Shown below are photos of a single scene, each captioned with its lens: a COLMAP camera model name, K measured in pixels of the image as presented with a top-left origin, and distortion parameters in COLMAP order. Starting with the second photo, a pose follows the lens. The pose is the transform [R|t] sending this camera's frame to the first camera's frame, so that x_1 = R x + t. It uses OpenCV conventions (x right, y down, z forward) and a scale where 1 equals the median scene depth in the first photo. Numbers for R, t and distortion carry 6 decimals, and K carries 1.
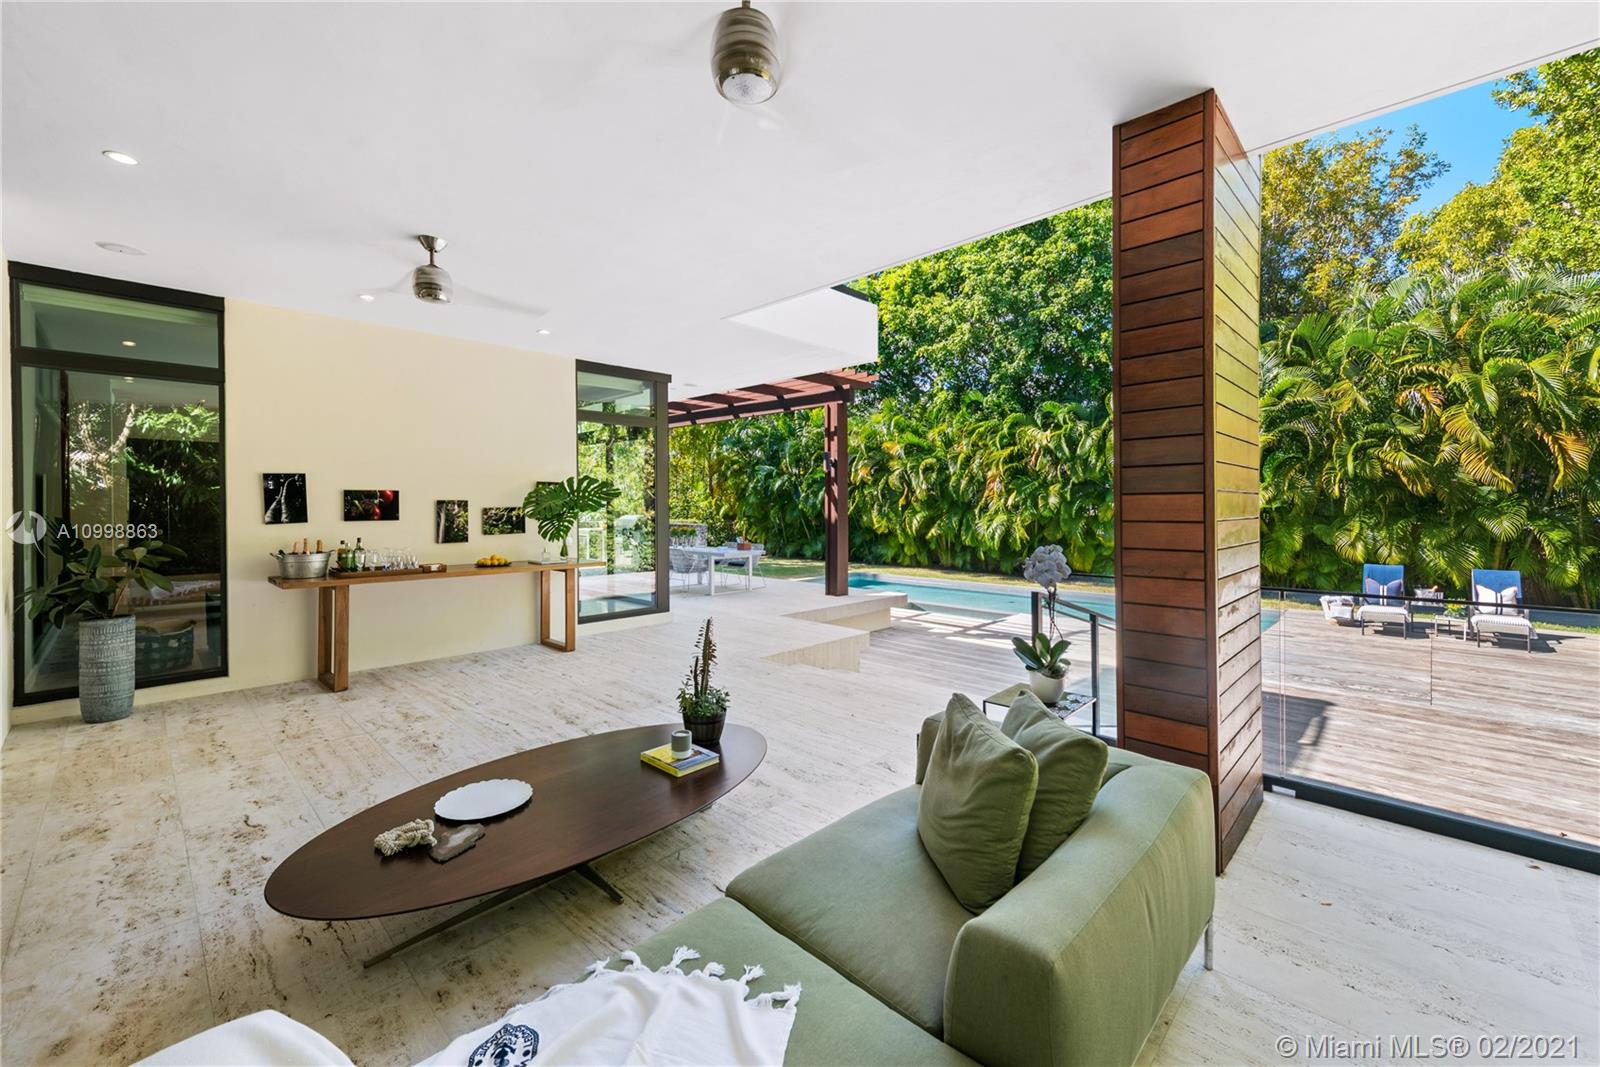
lens RADIAL K [[632.8, 0, 803.1], [0, 632.8, 505.1], [0, 0, 1]] dist [0.001284, -0.000593]
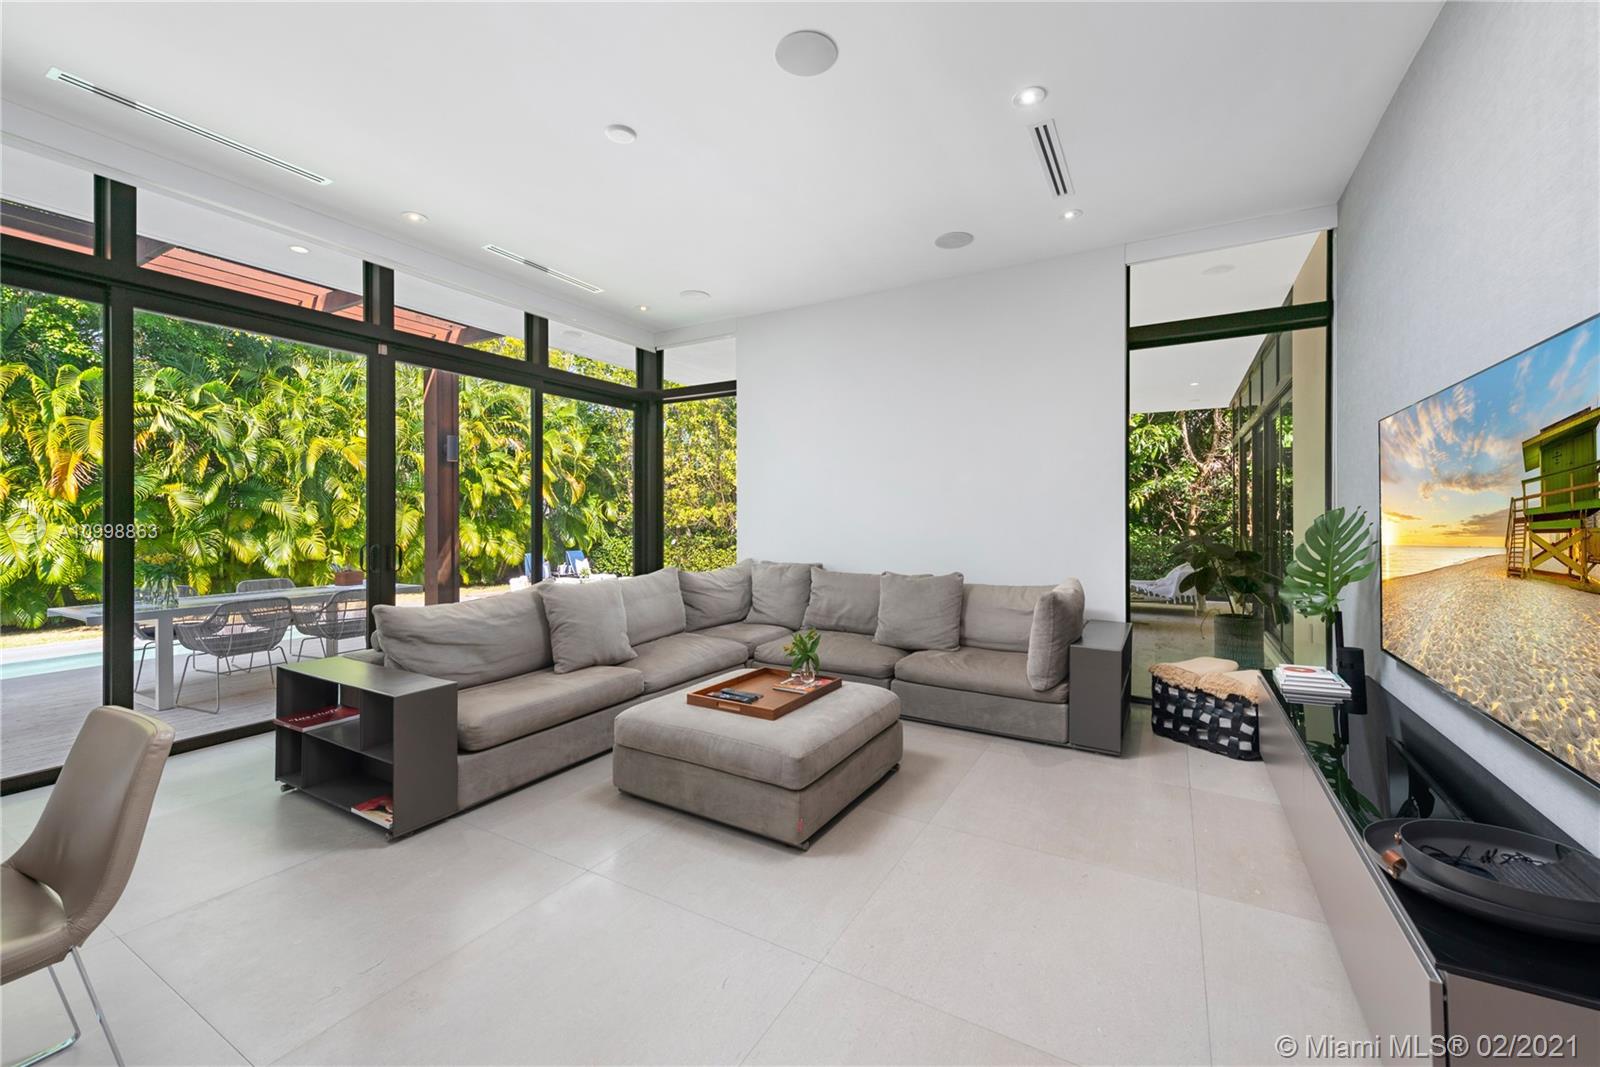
lens RADIAL K [[629.1, 0, 804.7], [0, 629.1, 520.3], [0, 0, 1]] dist [0.013281, -0.000447]
pose [[-0.244782, 0.001519, 0.969577, -0.738763], [0.000491, 0.999999, -0.001442, 0.016965], [-0.969578, 0.000123, -0.244783, 0.748712]]
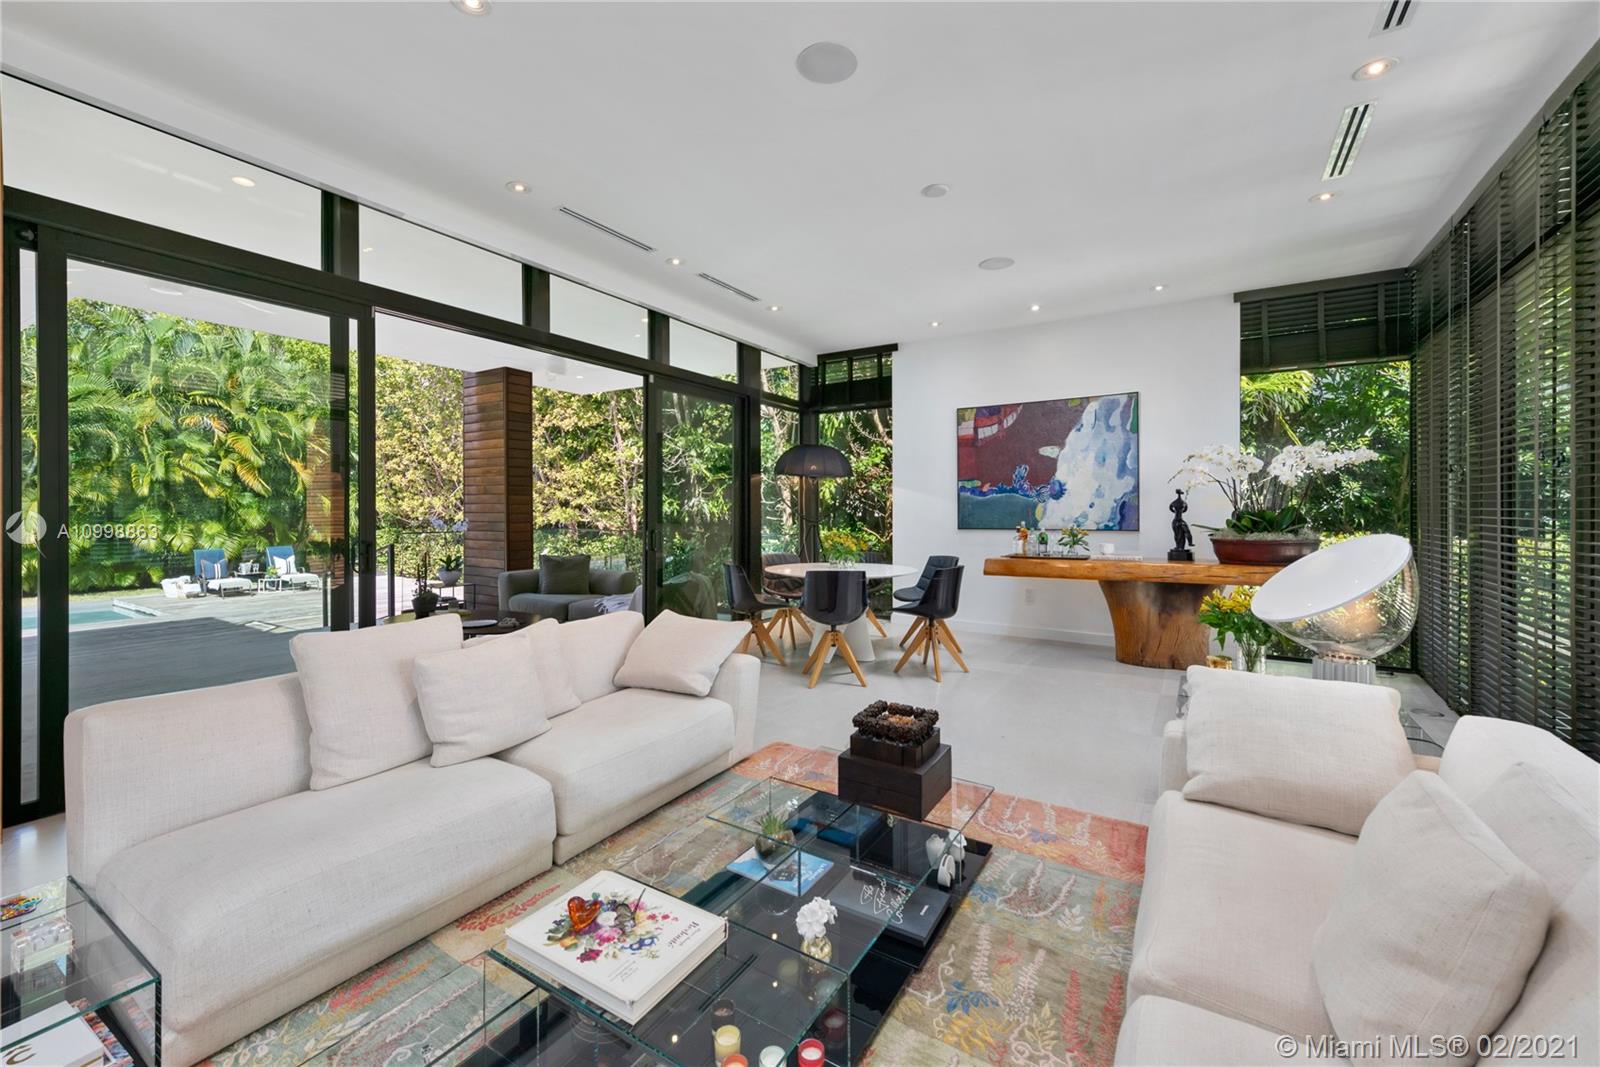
lens RADIAL K [[639.9, 0, 794.6], [0, 639.9, 513.2], [0, 0, 1]] dist [0.011195, -0.000033]
pose [[-0.205032, -0.005721, 0.978739, -0.666996], [0.000424, 0.999982, 0.005934, 0.011754], [-0.978755, 0.001632, -0.205026, 0.078796]]
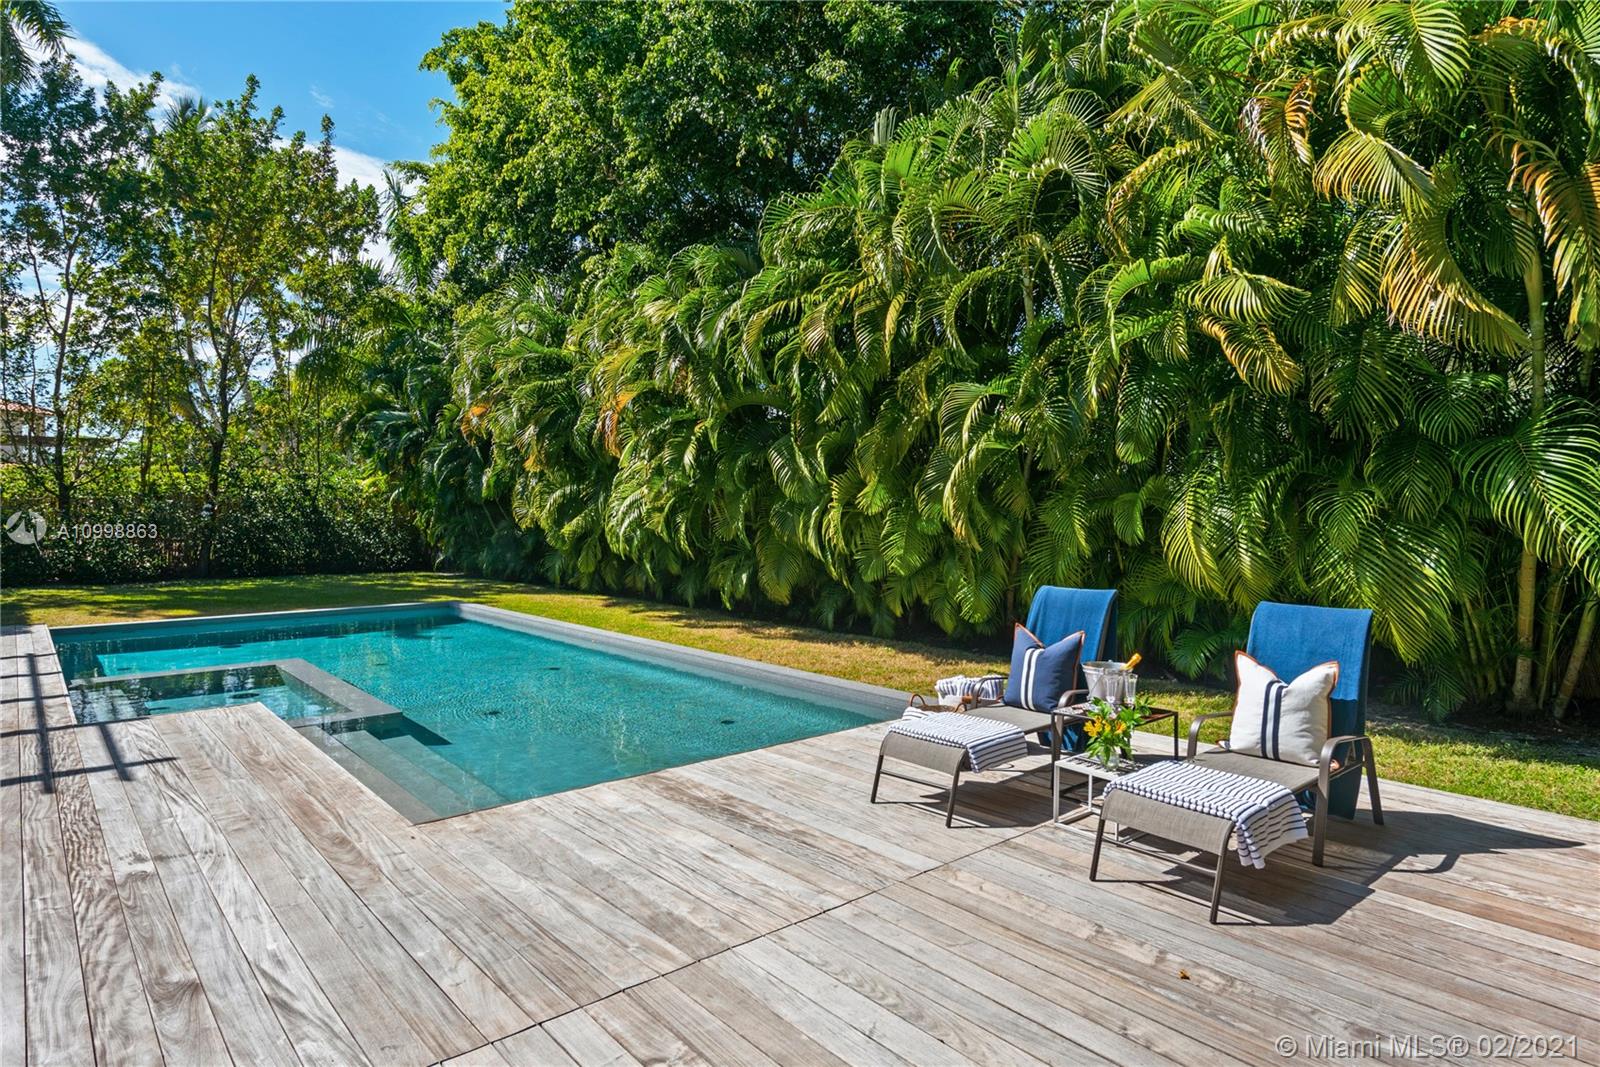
lens RADIAL K [[906.1, 0, 809.0], [0, 906.1, 532.1], [0, 0, 1]] dist [0.010175, -0.000983]
pose [[0.996780, 0.007628, -0.079817, 0.831095], [-0.005758, 0.999704, 0.023631, 0.054459], [0.079974, -0.023095, 0.996529, 0.506521]]
